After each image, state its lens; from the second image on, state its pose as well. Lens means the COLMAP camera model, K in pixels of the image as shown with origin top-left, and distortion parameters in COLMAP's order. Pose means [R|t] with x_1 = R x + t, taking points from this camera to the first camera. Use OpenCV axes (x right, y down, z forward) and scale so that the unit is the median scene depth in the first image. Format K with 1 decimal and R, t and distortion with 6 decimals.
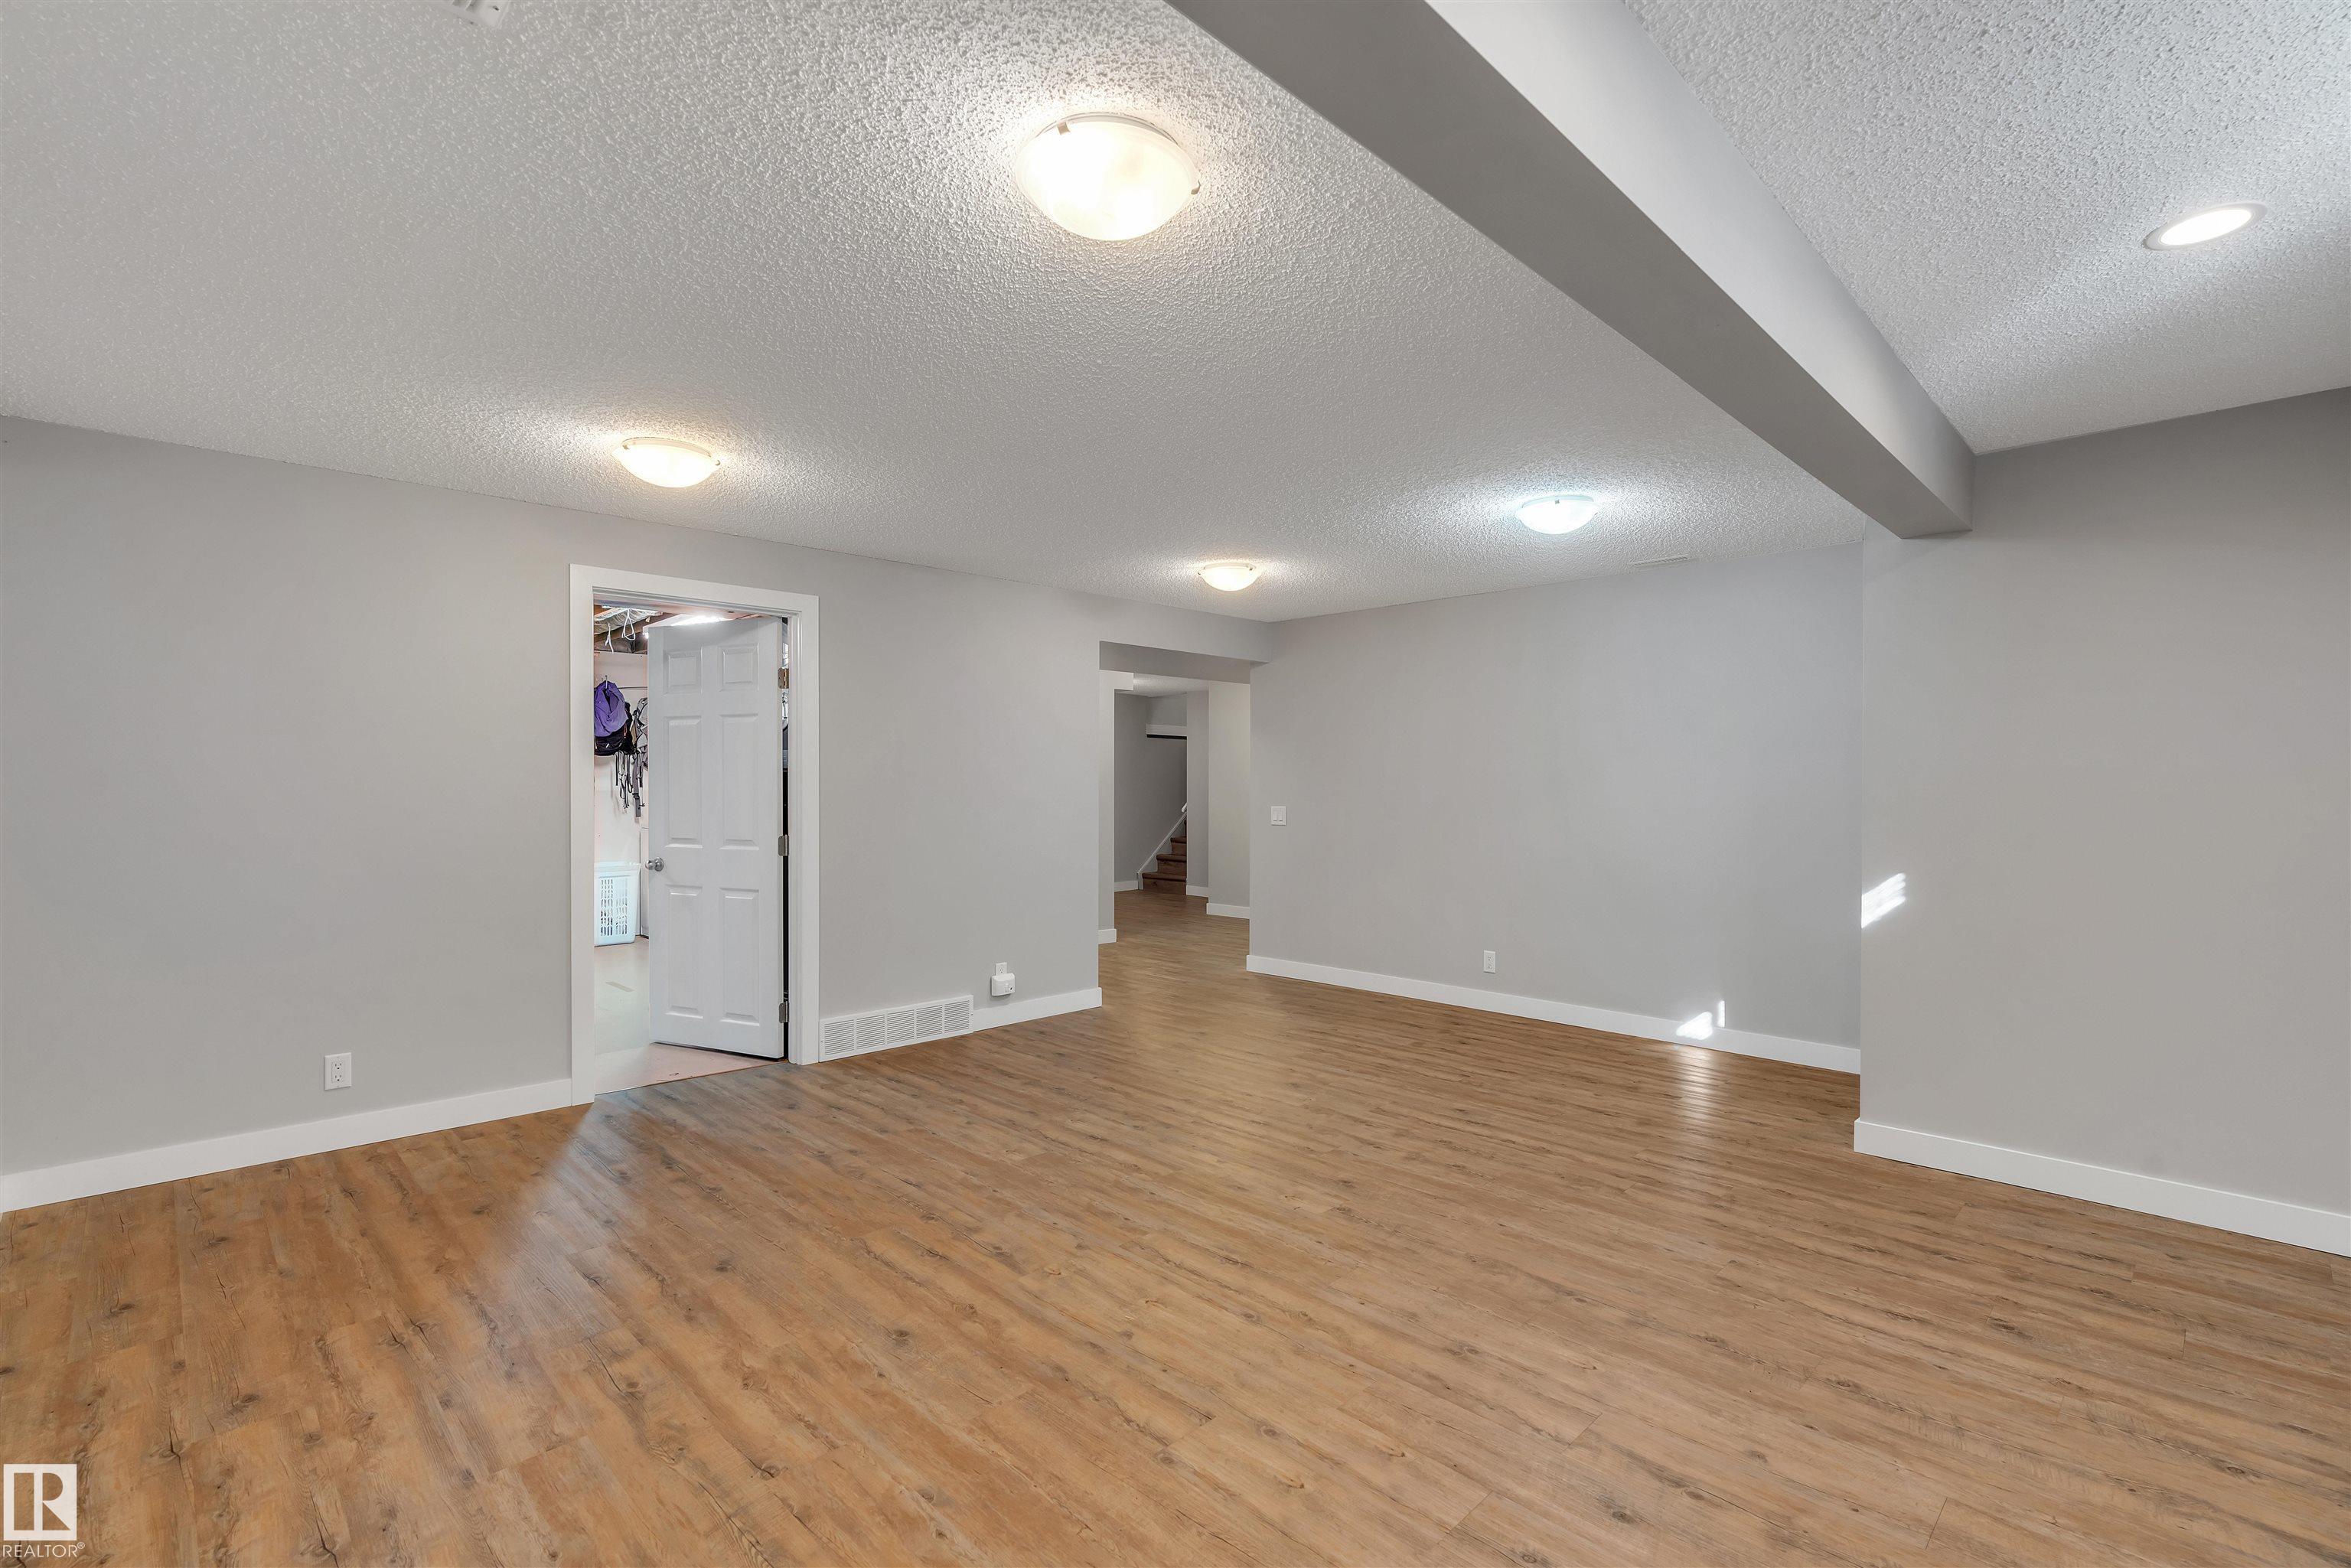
lens RADIAL K [[1075.1, 0, 1175.5], [0, 1075.1, 784.0], [0, 0, 1]] dist [-0.020051, -0.000259]
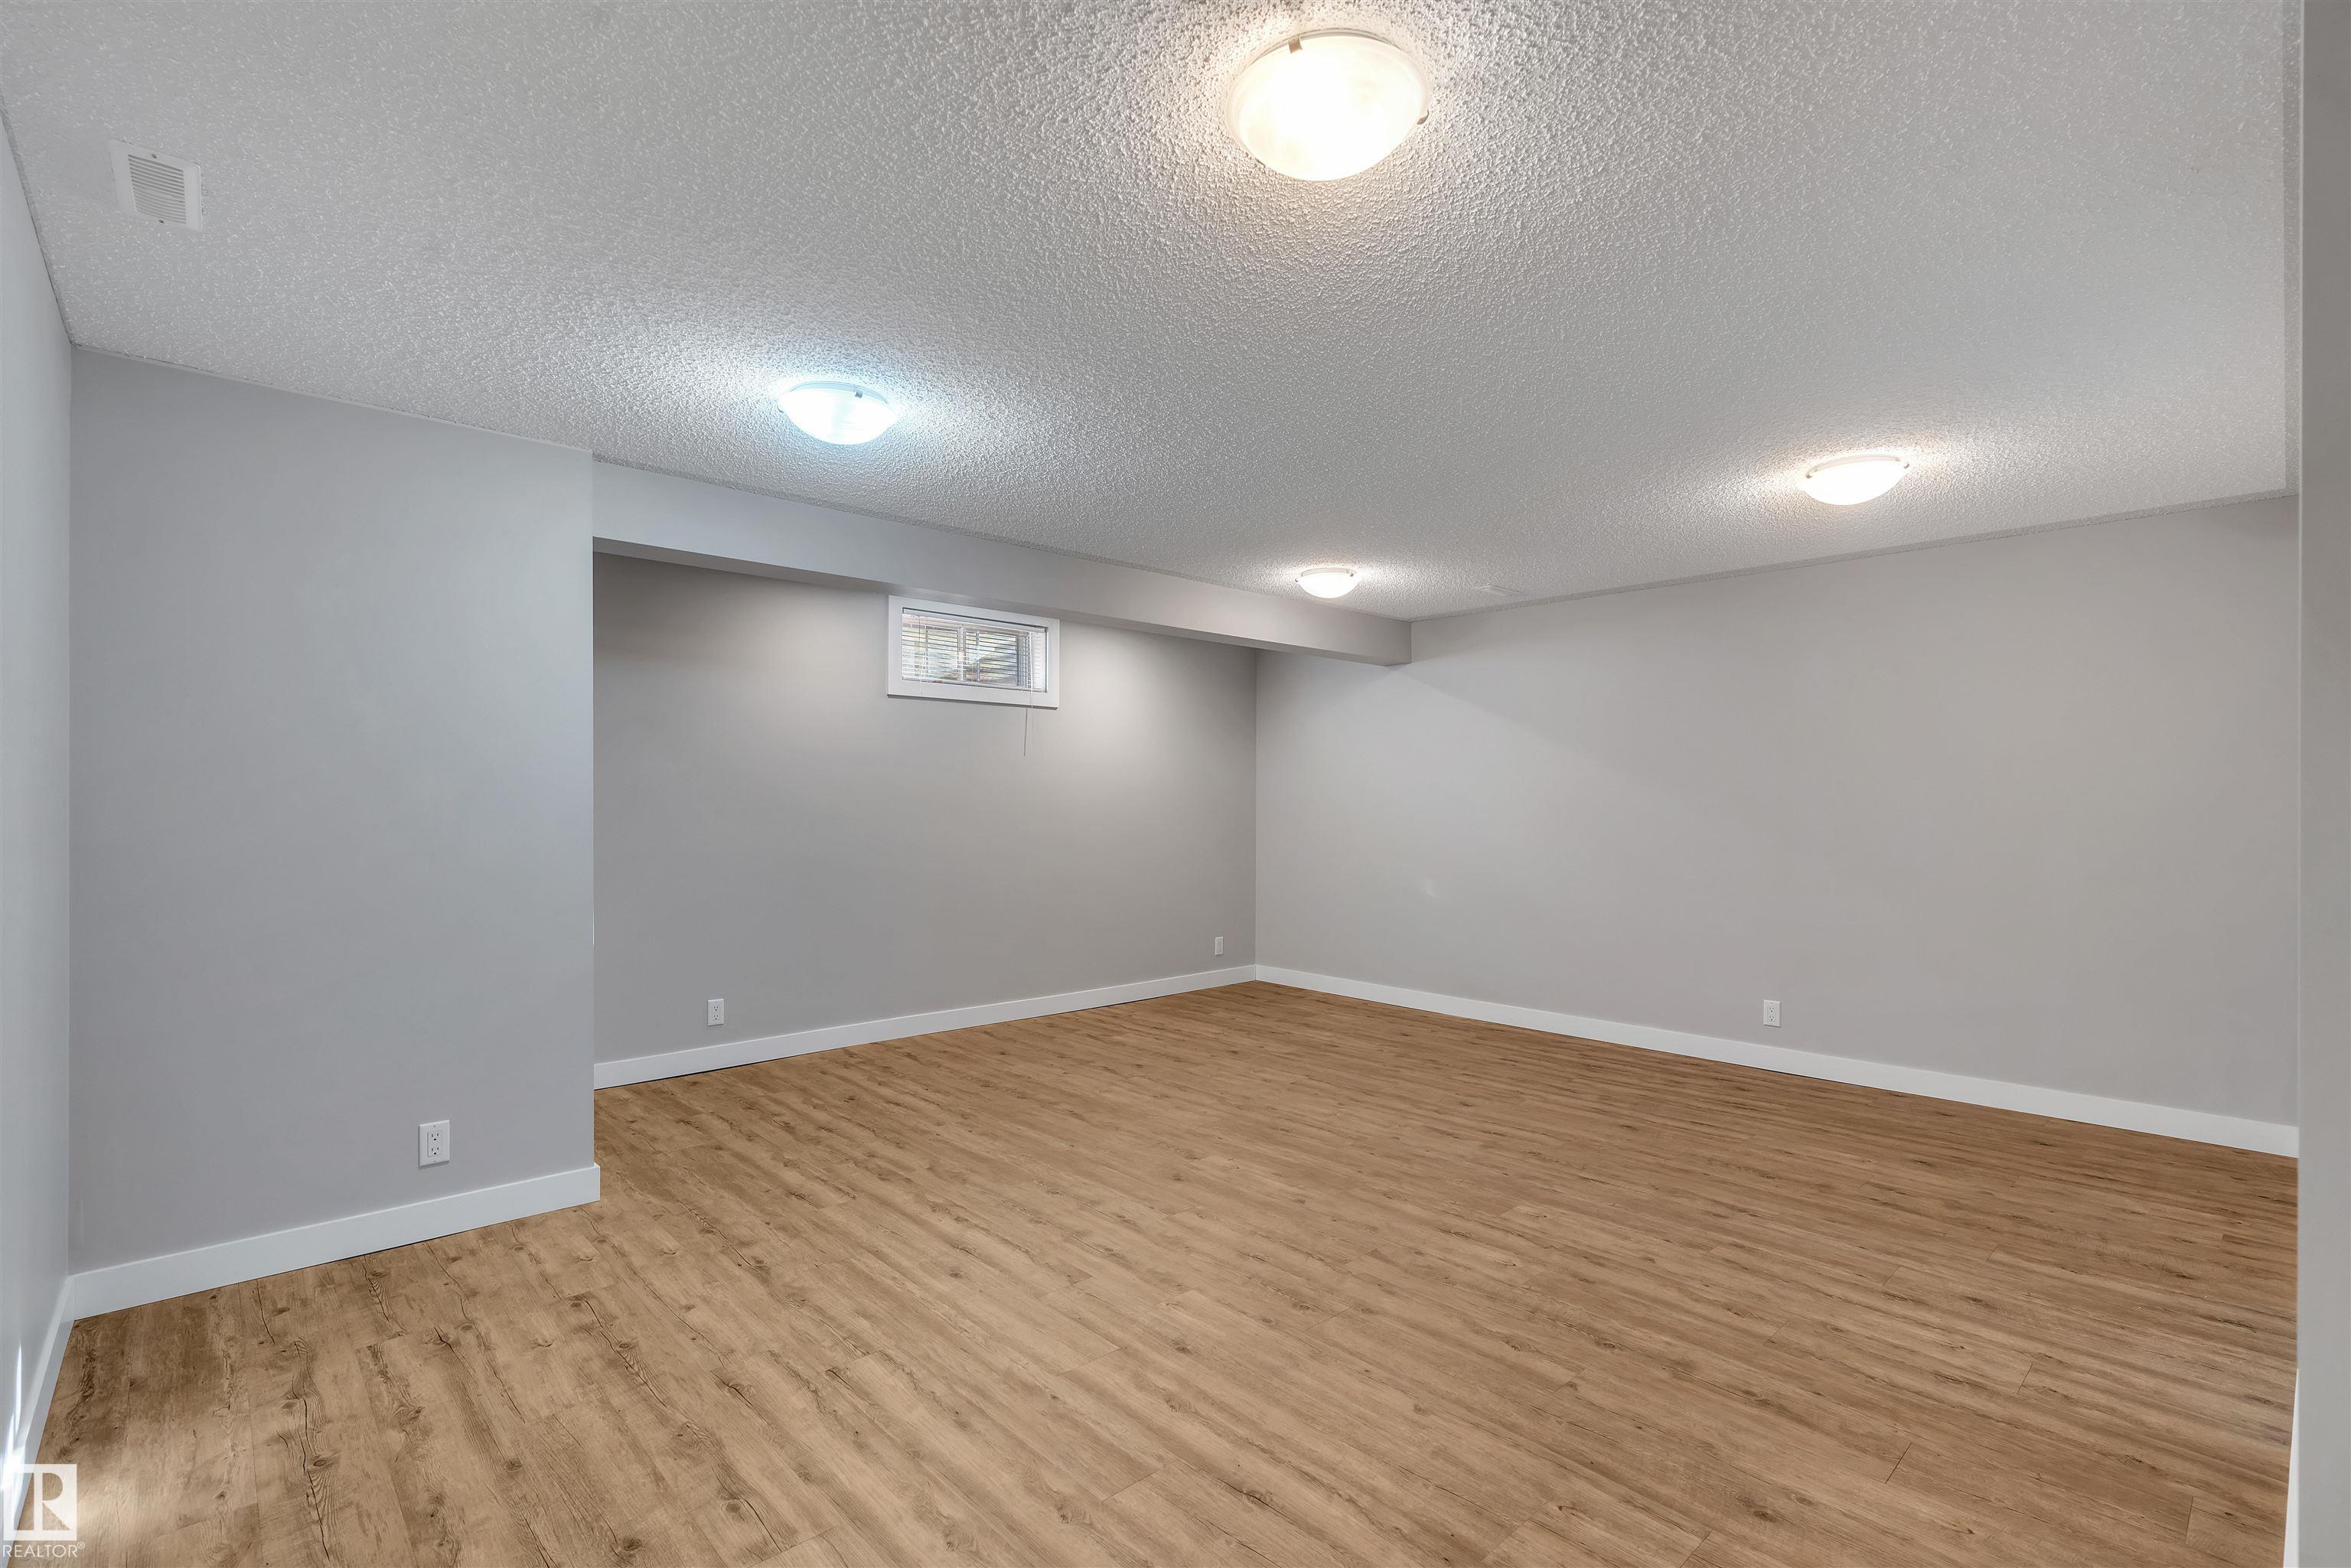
lens RADIAL K [[1075.1, 0, 1175.5], [0, 1075.1, 784.0], [0, 0, 1]] dist [-0.020051, -0.000259]
pose [[-0.999488, -0.003792, 0.031761, 0.125375], [-0.004336, 0.999845, -0.017088, 0.004603], [-0.031691, -0.017217, -0.999349, 1.981157]]
